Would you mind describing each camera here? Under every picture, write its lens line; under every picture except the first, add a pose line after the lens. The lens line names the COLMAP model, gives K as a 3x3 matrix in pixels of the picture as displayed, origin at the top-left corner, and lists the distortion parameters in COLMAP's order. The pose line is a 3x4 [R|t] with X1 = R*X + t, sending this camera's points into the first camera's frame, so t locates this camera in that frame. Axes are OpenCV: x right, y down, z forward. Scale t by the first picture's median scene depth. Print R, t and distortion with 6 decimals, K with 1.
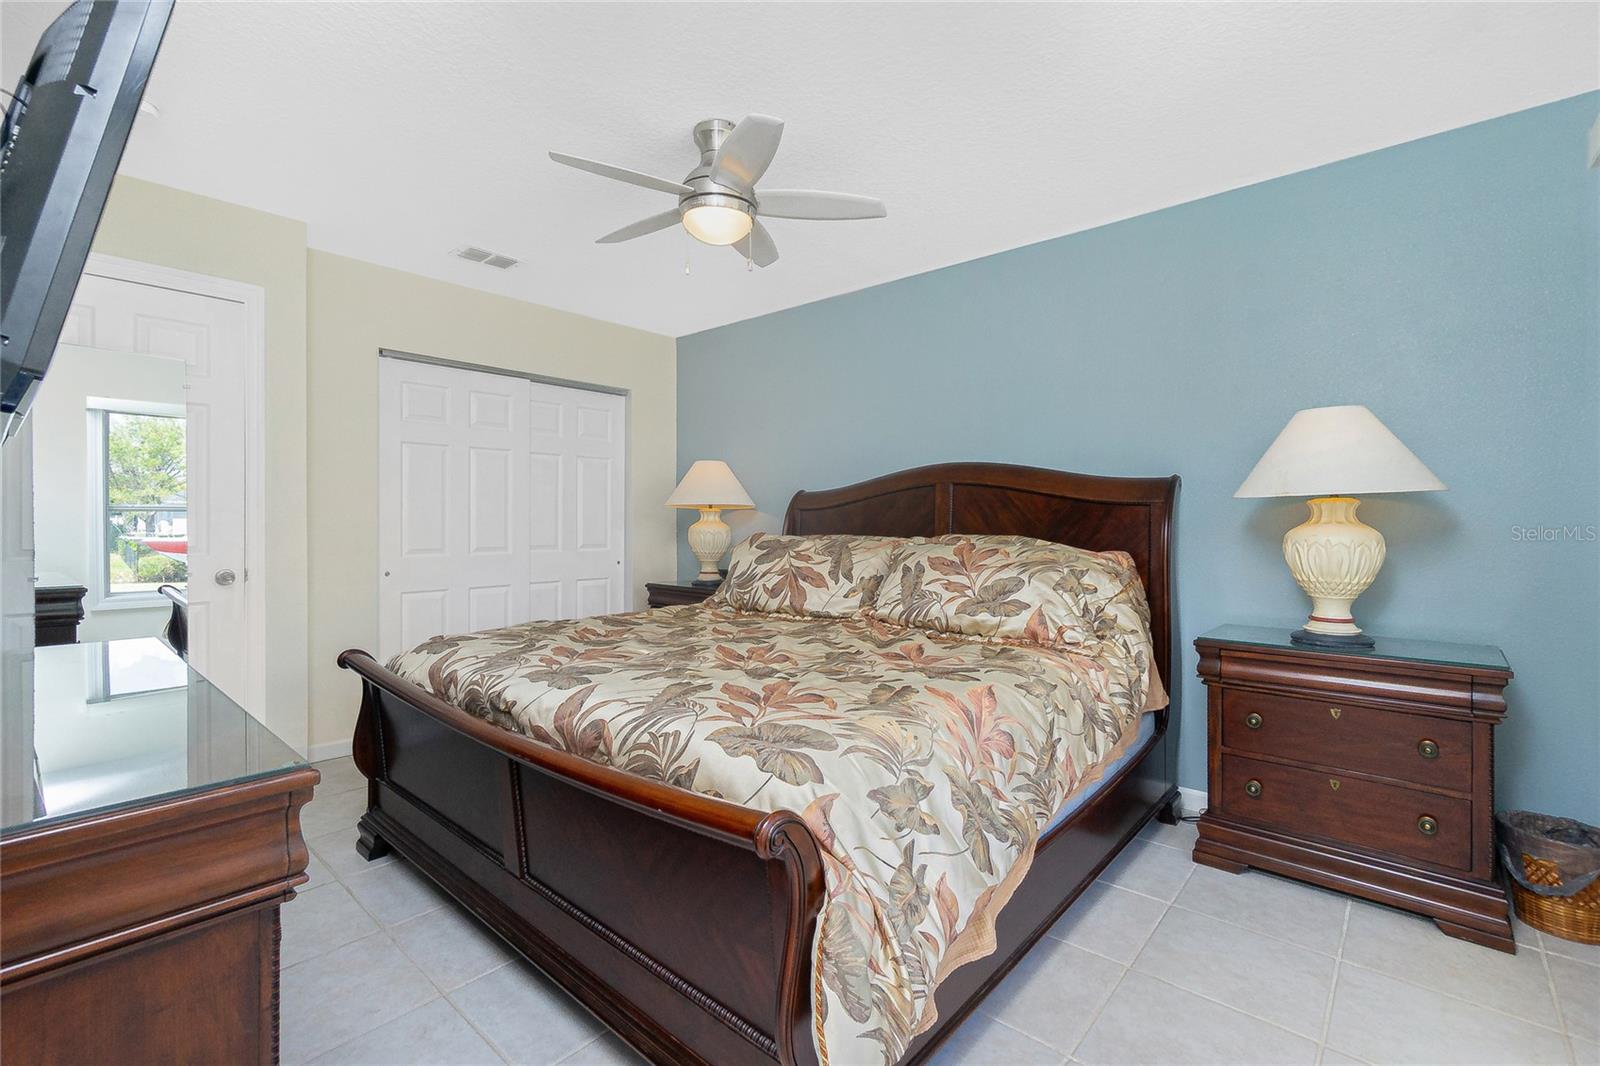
lens RADIAL K [[685.0, 0, 842.0], [0, 685.0, 526.9], [0, 0, 1]] dist [-0.000414, -0.000256]
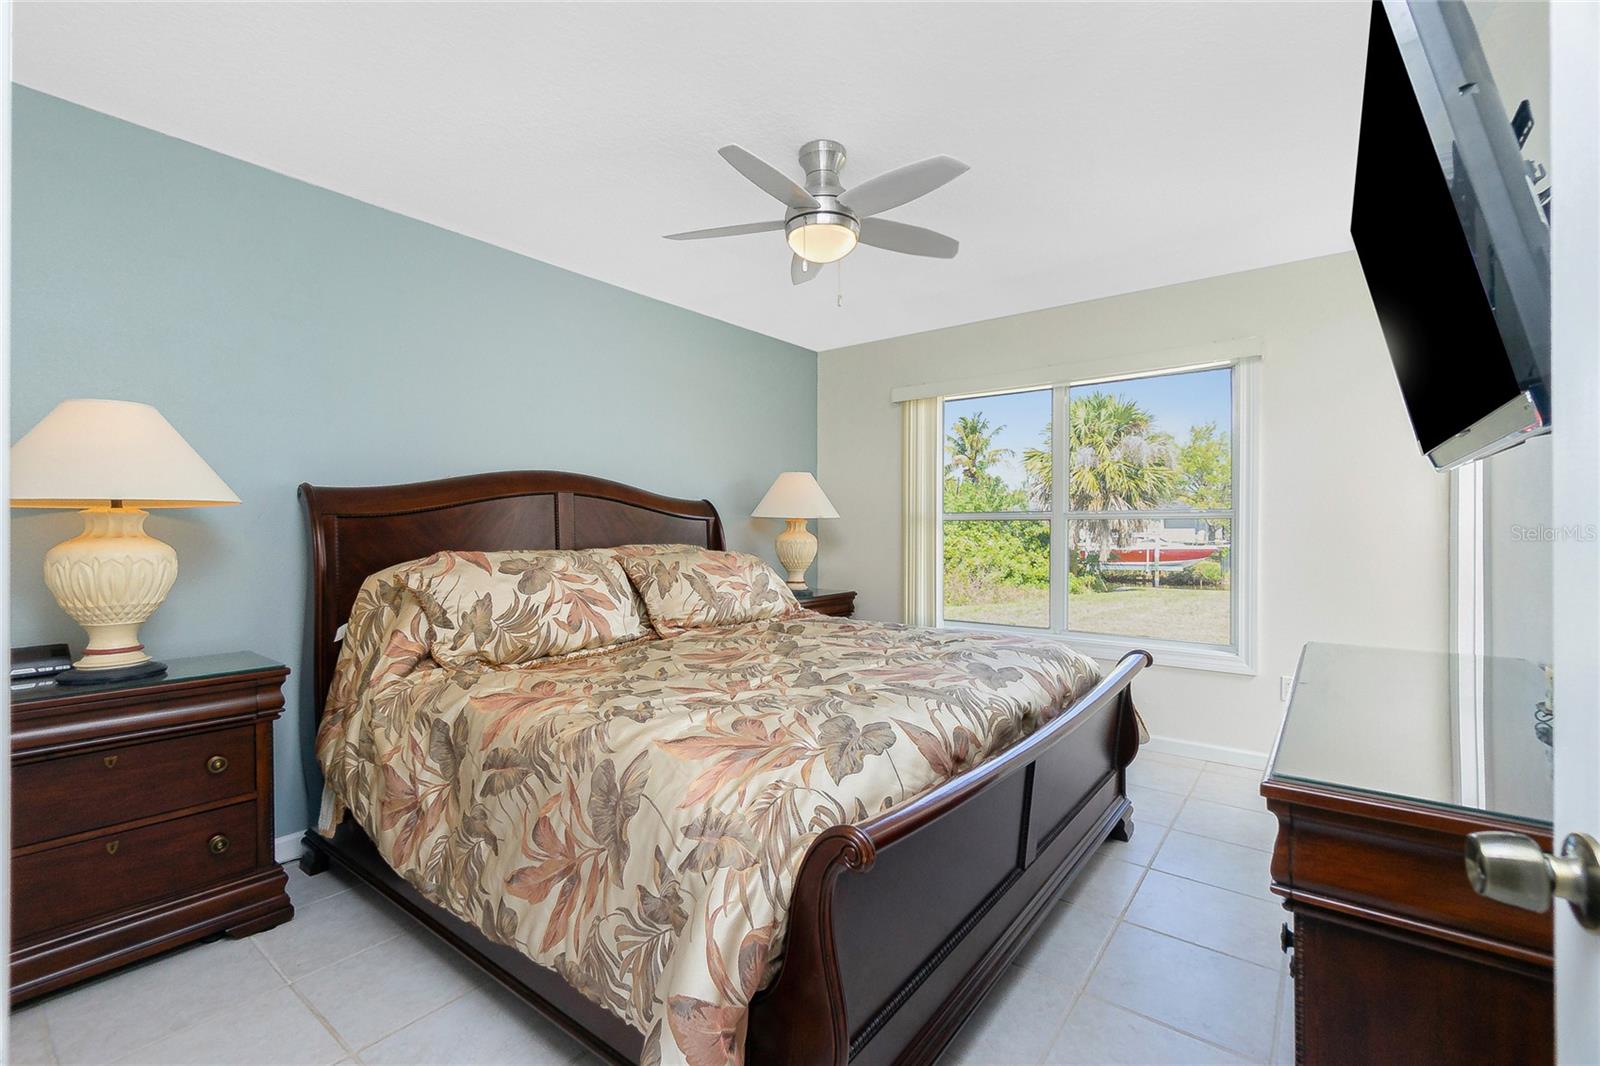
lens RADIAL K [[685.0, 0, 842.0], [0, 685.0, 526.9], [0, 0, 1]] dist [-0.000414, -0.000256]
pose [[-0.081521, 0.007039, 0.996647, -0.870584], [0.011803, 0.999912, -0.006096, -0.007275], [-0.996602, 0.011267, -0.081597, 0.736078]]
